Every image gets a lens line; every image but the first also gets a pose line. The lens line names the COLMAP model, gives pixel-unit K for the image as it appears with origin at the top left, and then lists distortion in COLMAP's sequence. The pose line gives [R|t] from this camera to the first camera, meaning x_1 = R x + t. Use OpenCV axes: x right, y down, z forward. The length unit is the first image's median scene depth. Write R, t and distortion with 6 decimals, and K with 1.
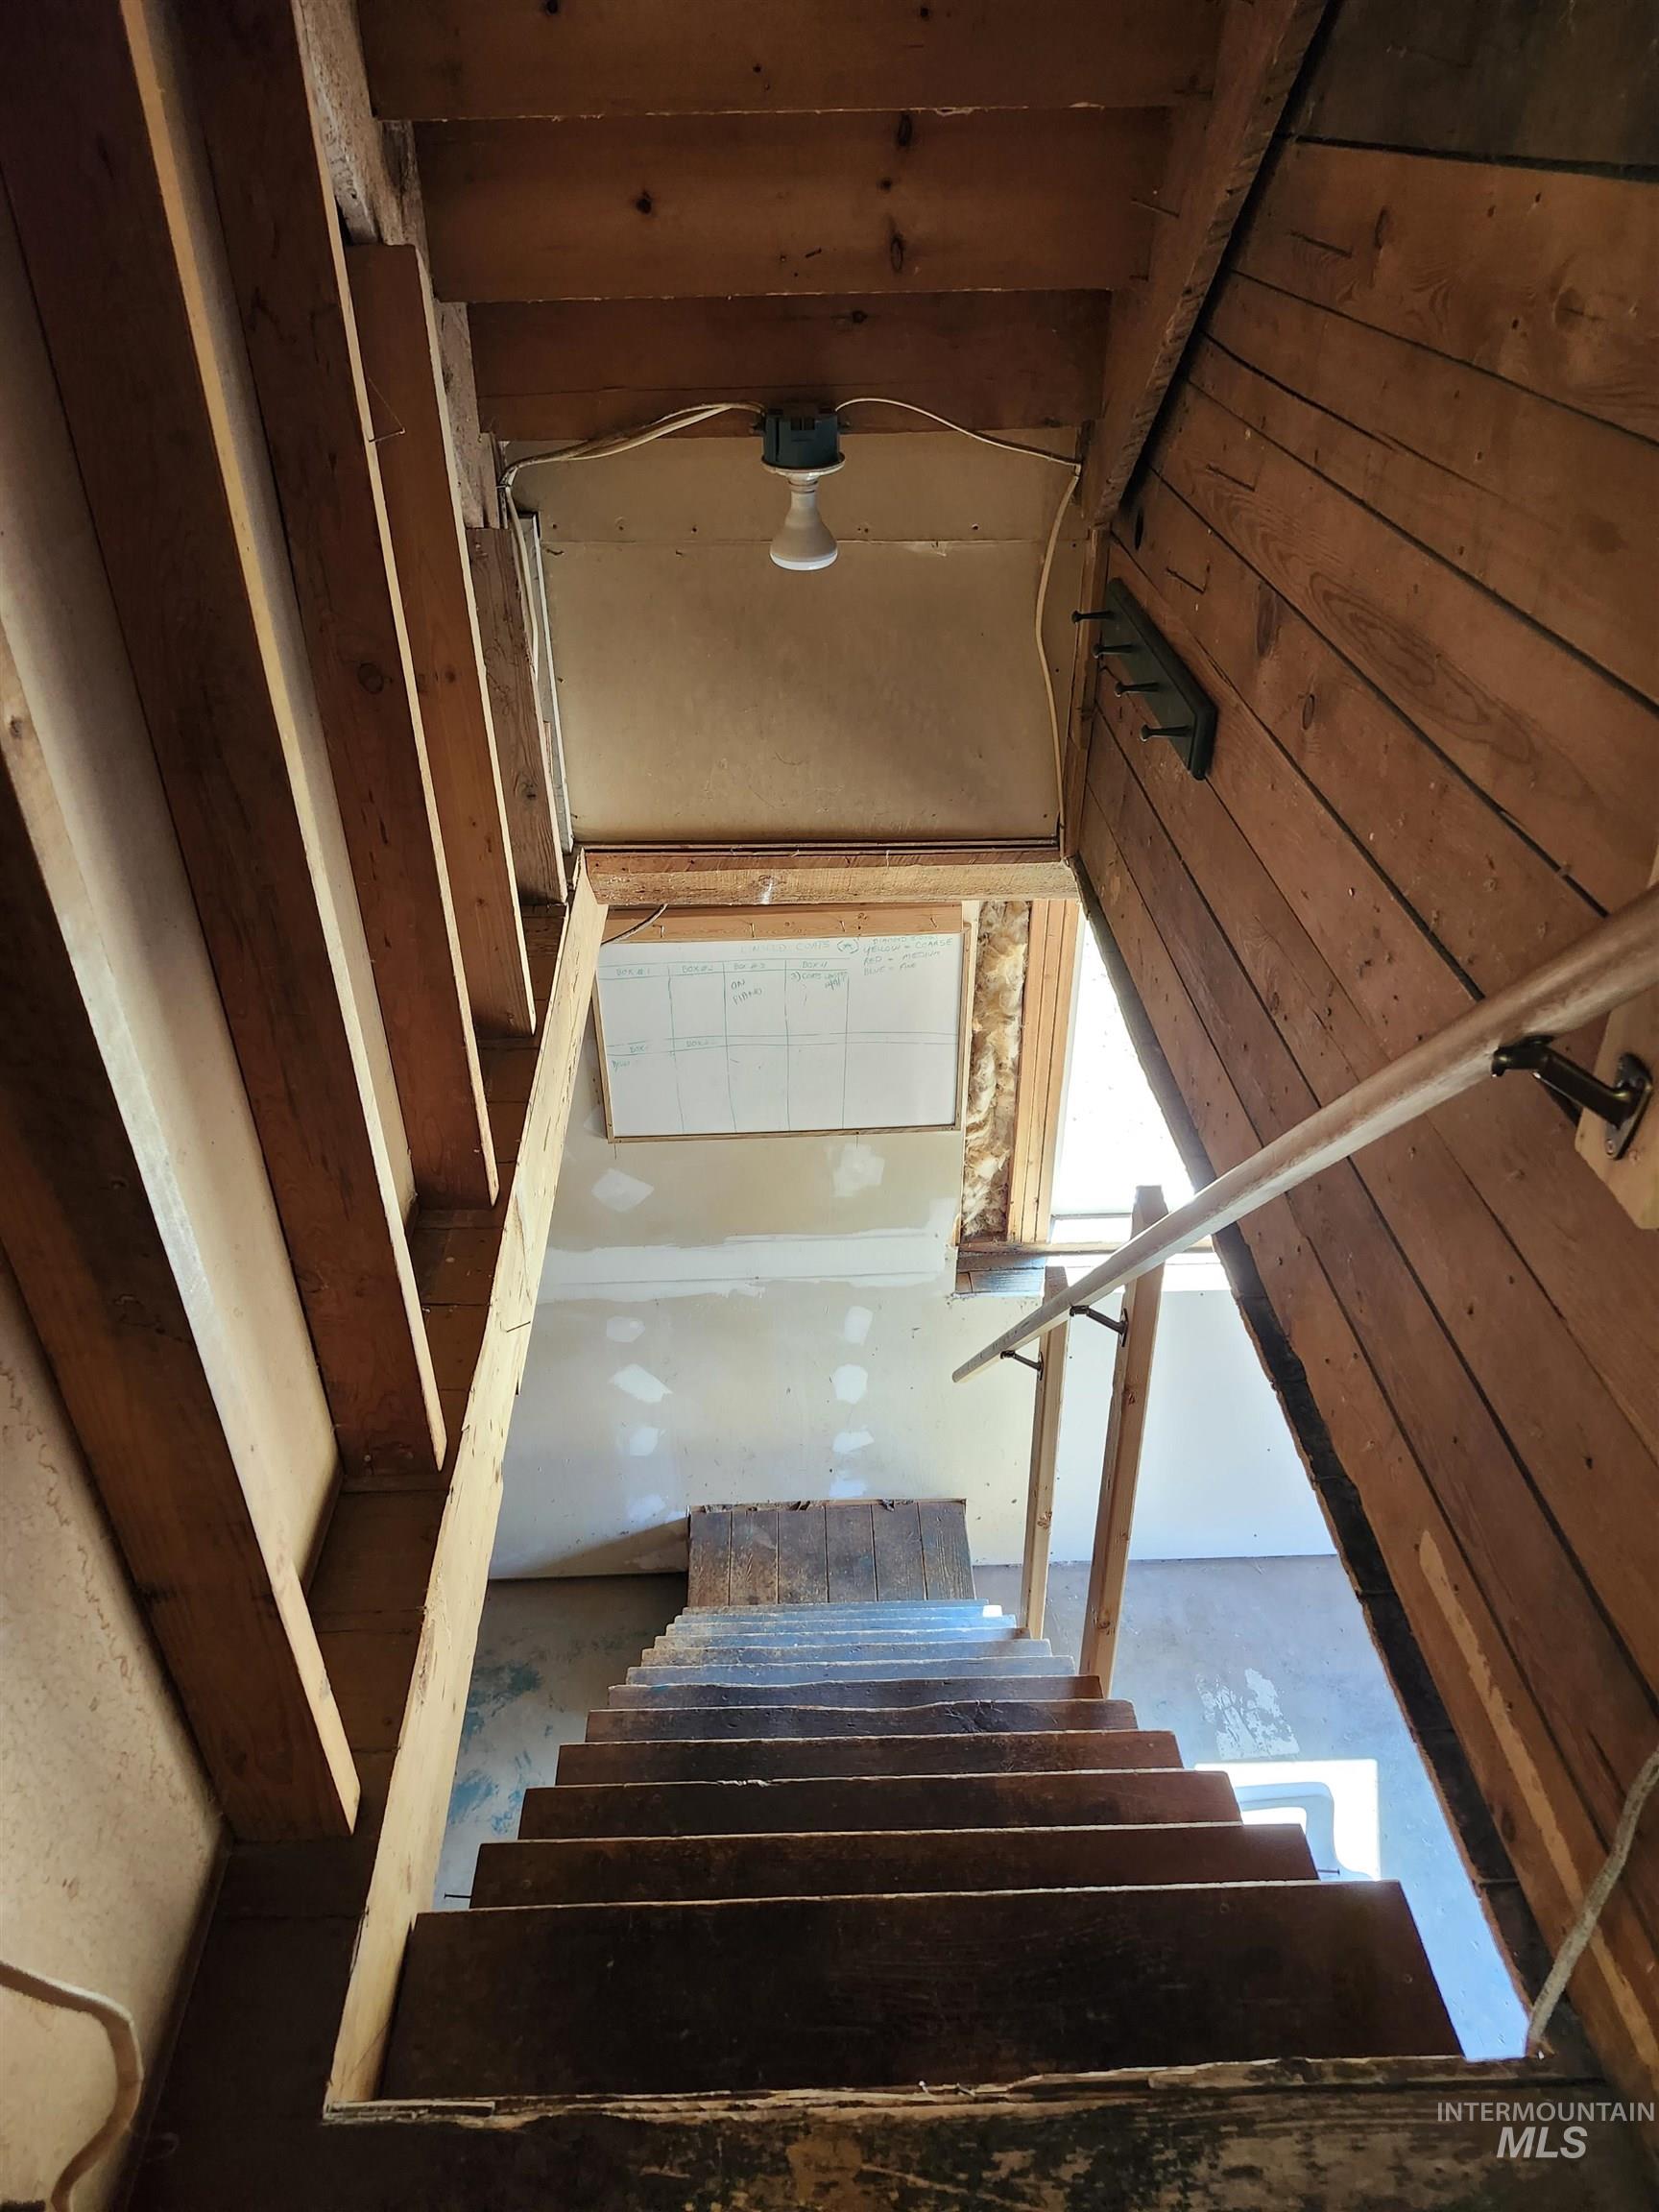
lens RADIAL K [[1554.7, 0, 814.3], [0, 1554.7, 1091.5], [0, 0, 1]] dist [0.072537, -0.071519]
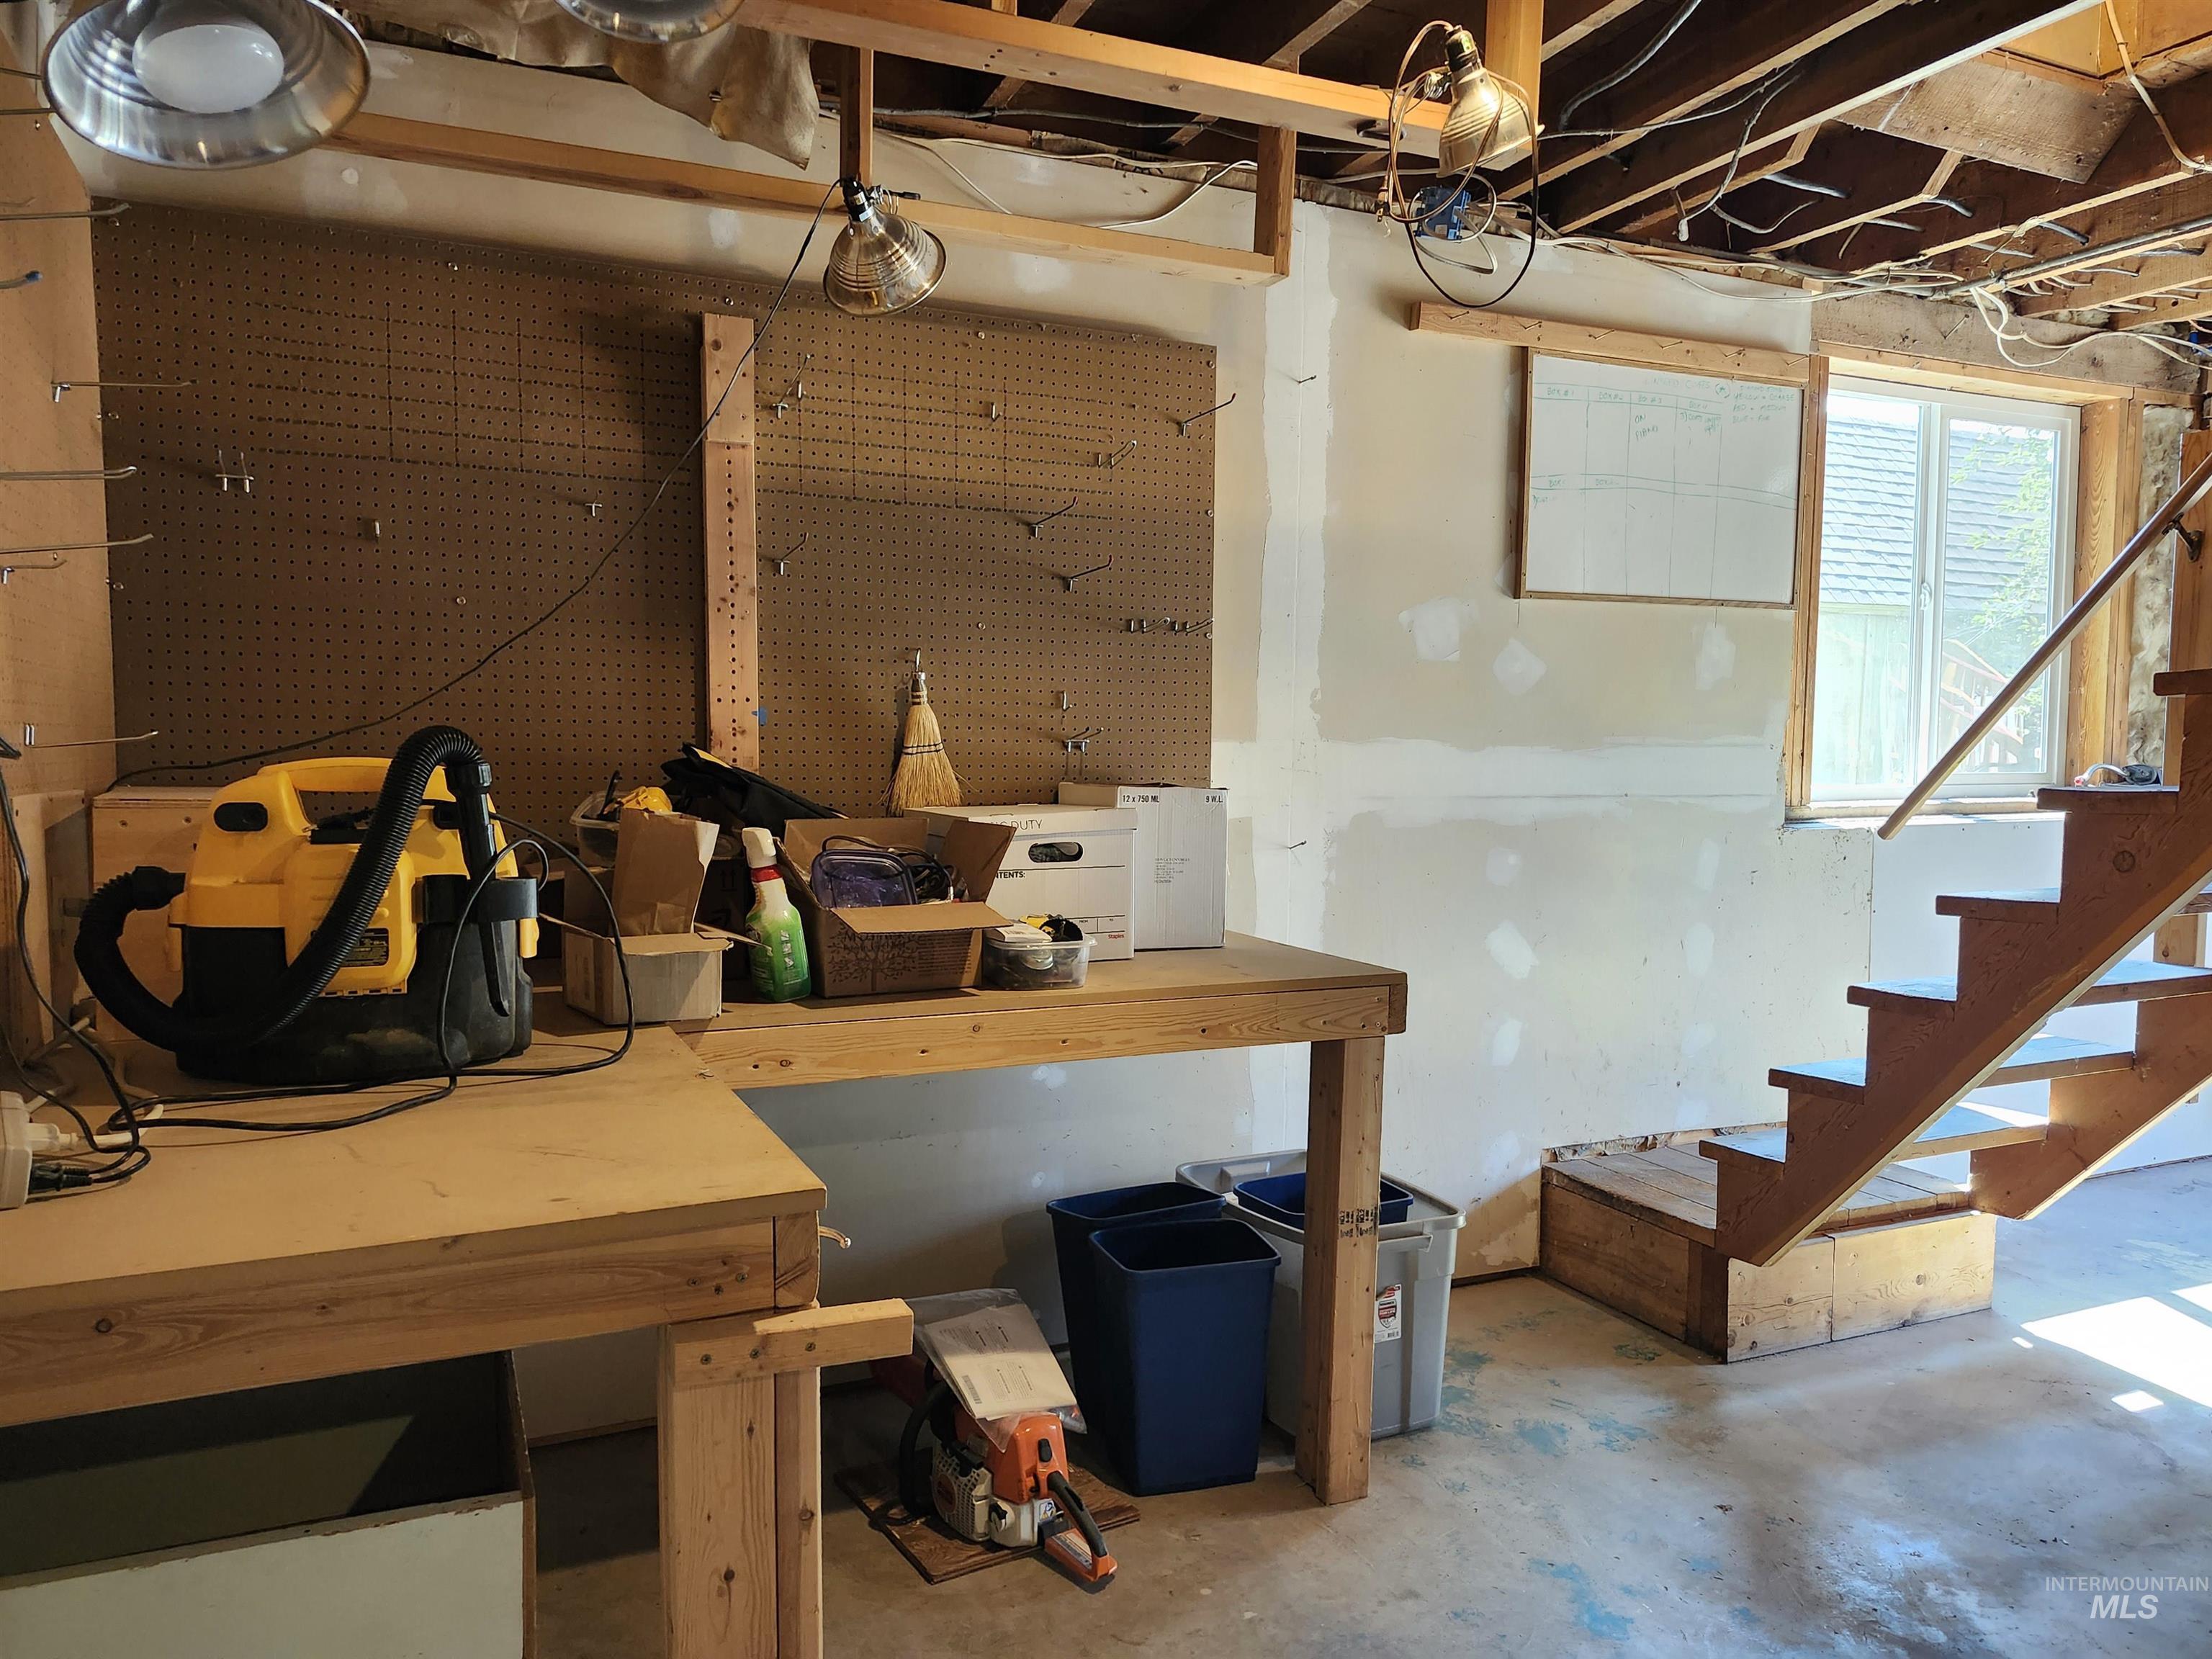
lens RADIAL K [[1554.7, 0, 1115.0], [0, 1554.7, 838.8], [0, 0, 1]] dist [0.072537, -0.071519]
pose [[0.917714, 0.001480, 0.397239, -0.710136], [0.194188, 0.870695, -0.451864, 0.522865], [-0.346543, 0.491821, 0.798762, 0.397125]]
